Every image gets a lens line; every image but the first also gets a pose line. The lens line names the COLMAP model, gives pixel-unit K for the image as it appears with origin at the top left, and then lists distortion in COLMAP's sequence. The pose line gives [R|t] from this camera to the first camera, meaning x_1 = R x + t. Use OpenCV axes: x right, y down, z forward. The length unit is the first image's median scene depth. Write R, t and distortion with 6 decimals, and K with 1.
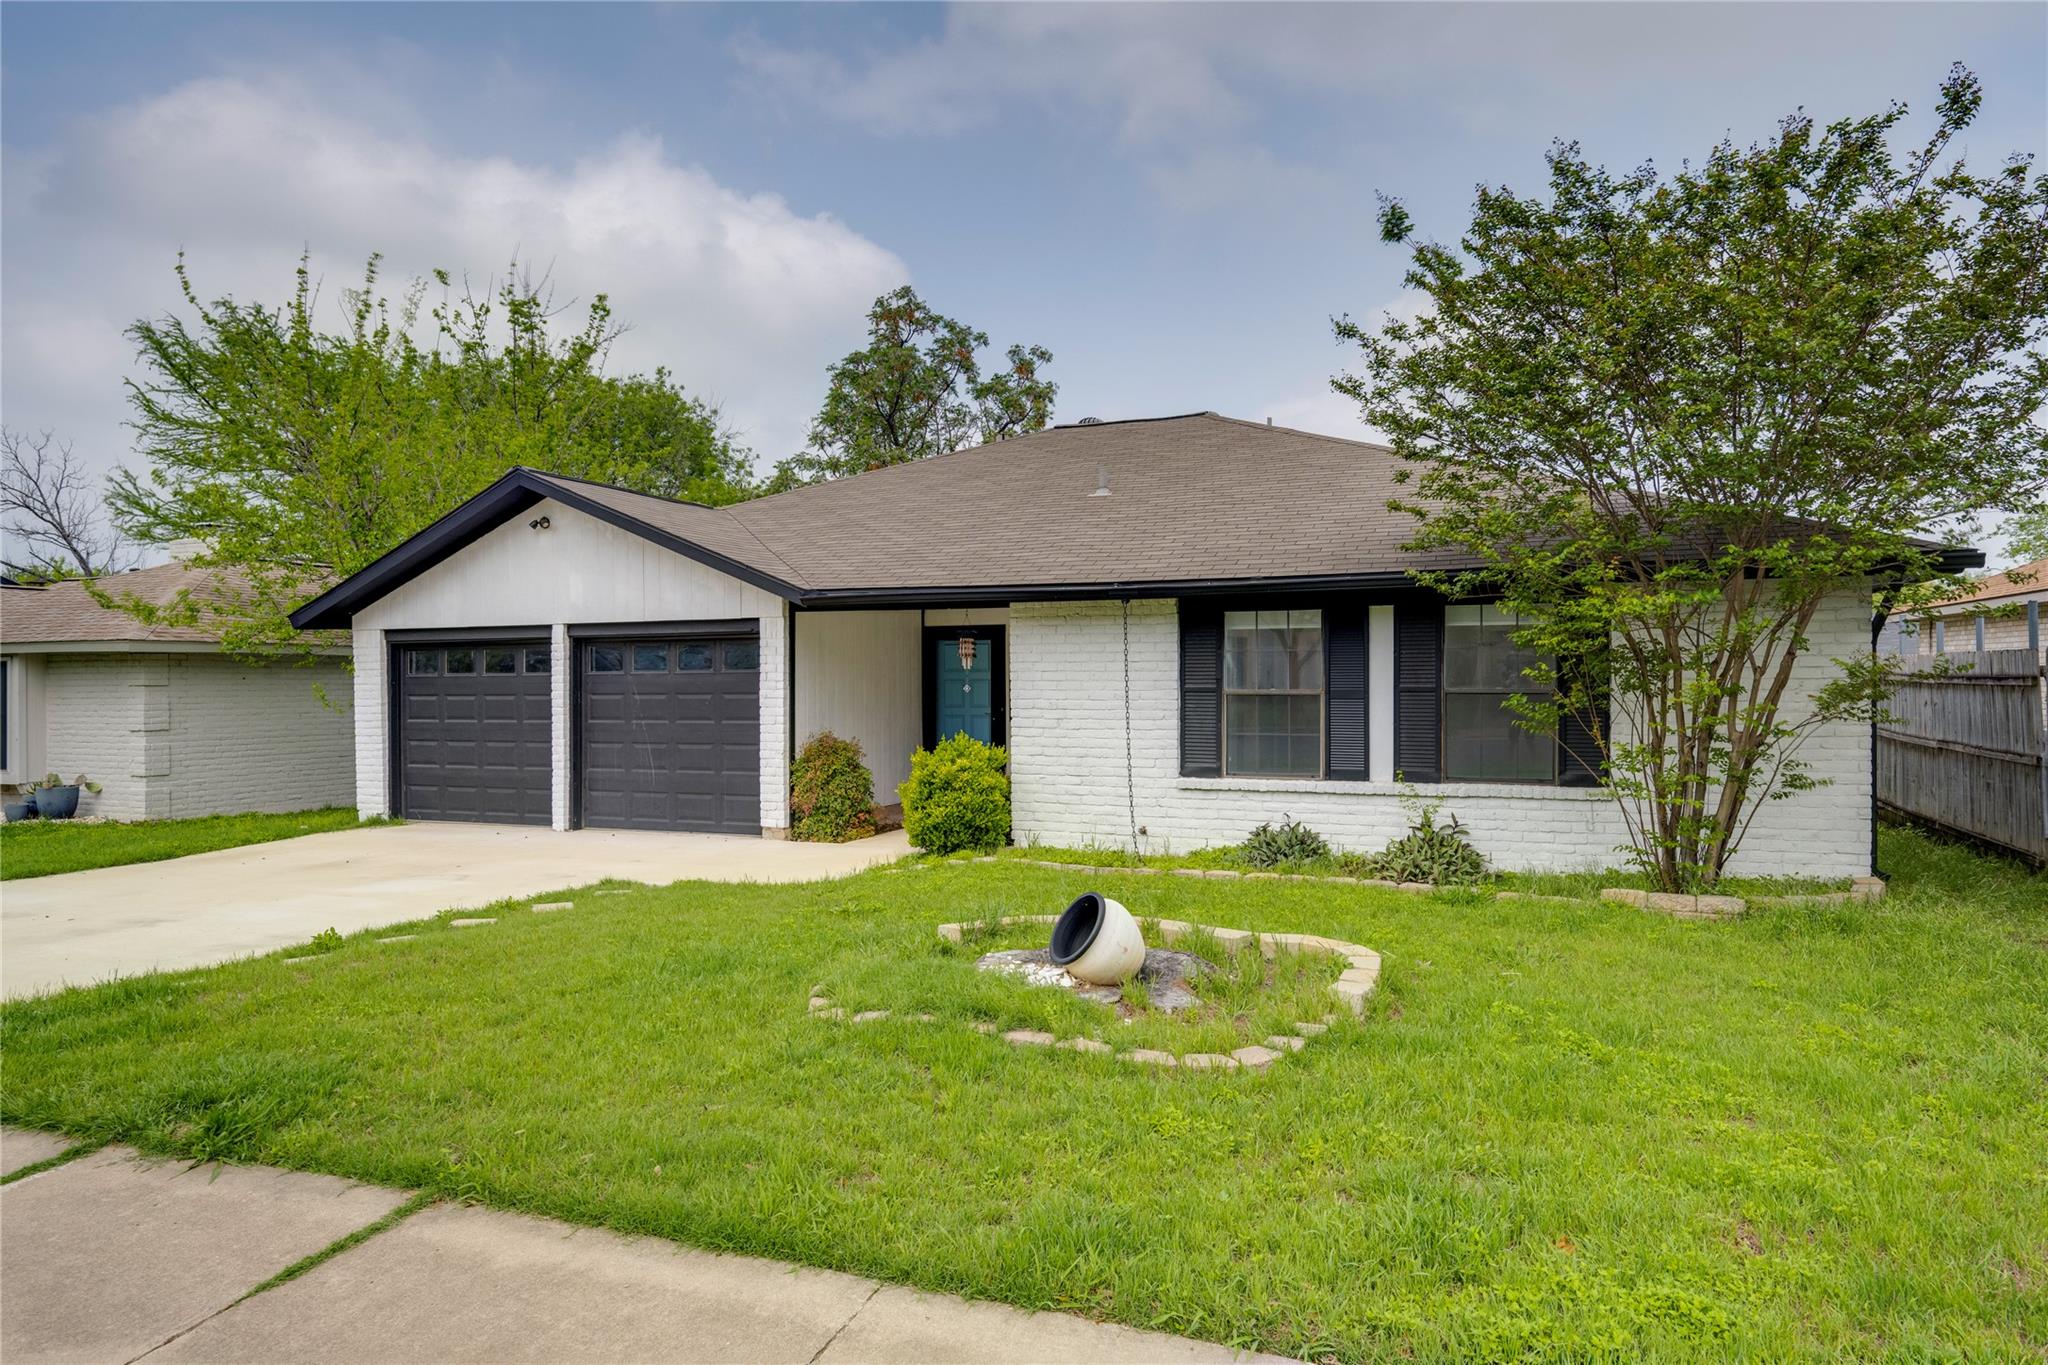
lens RADIAL K [[1172.9, 0, 1028.0], [0, 1172.9, 680.9], [0, 0, 1]] dist [-0.014249, 0.003411]
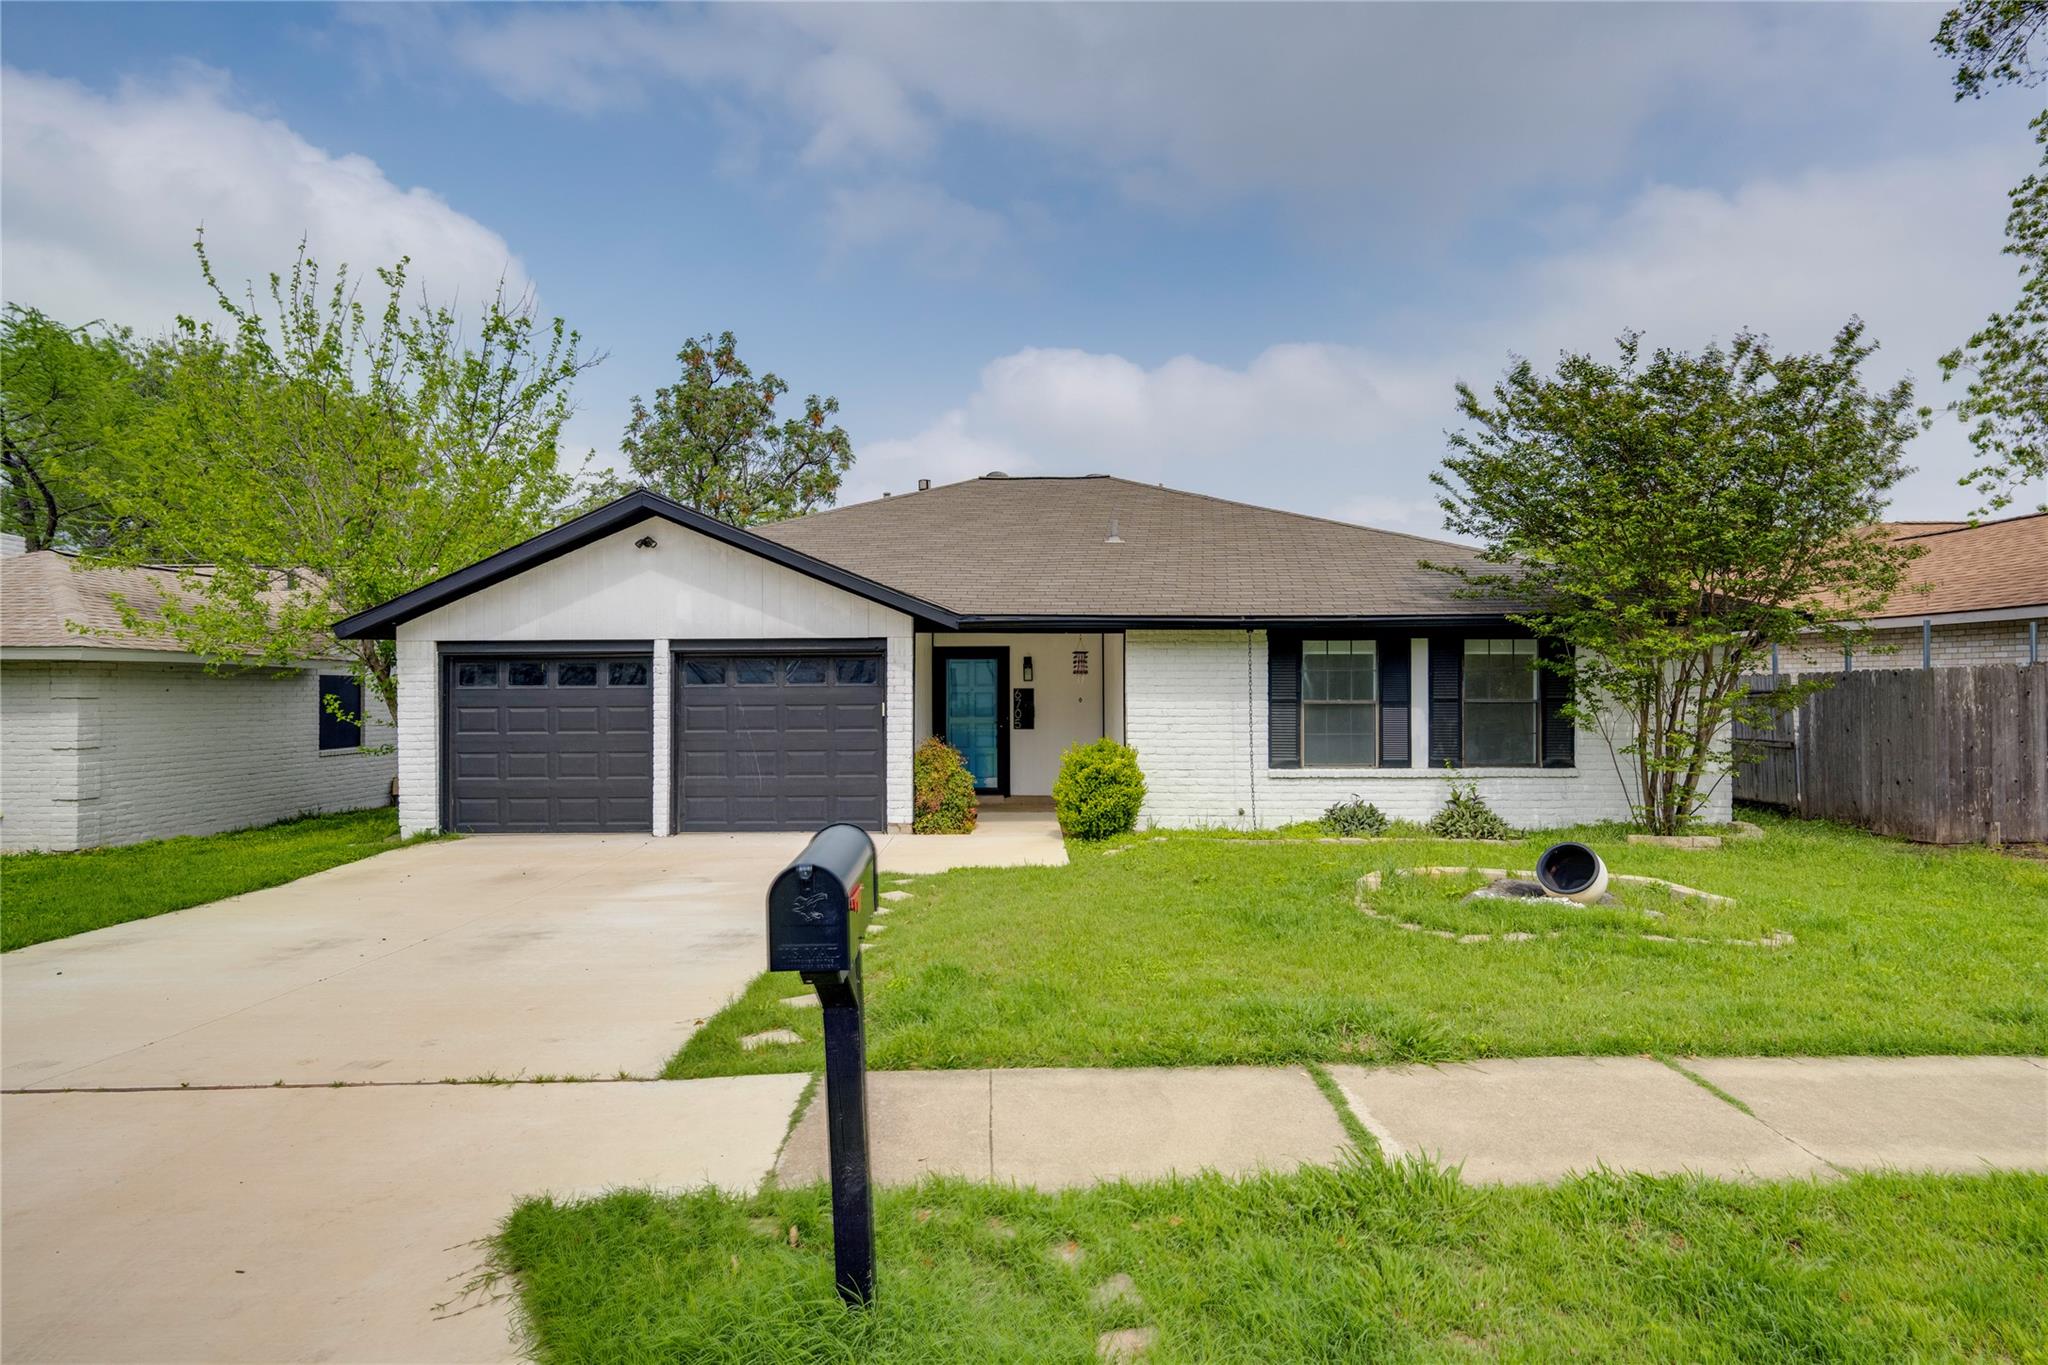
lens RADIAL K [[1014.8, 0, 1087.5], [0, 1014.8, 682.1], [0, 0, 1]] dist [-0.014978, -0.000852]
pose [[0.941190, 0.004917, 0.337843, -0.376548], [-0.000402, 0.999910, -0.013431, 0.002019], [-0.337879, 0.012505, 0.941107, 0.019997]]
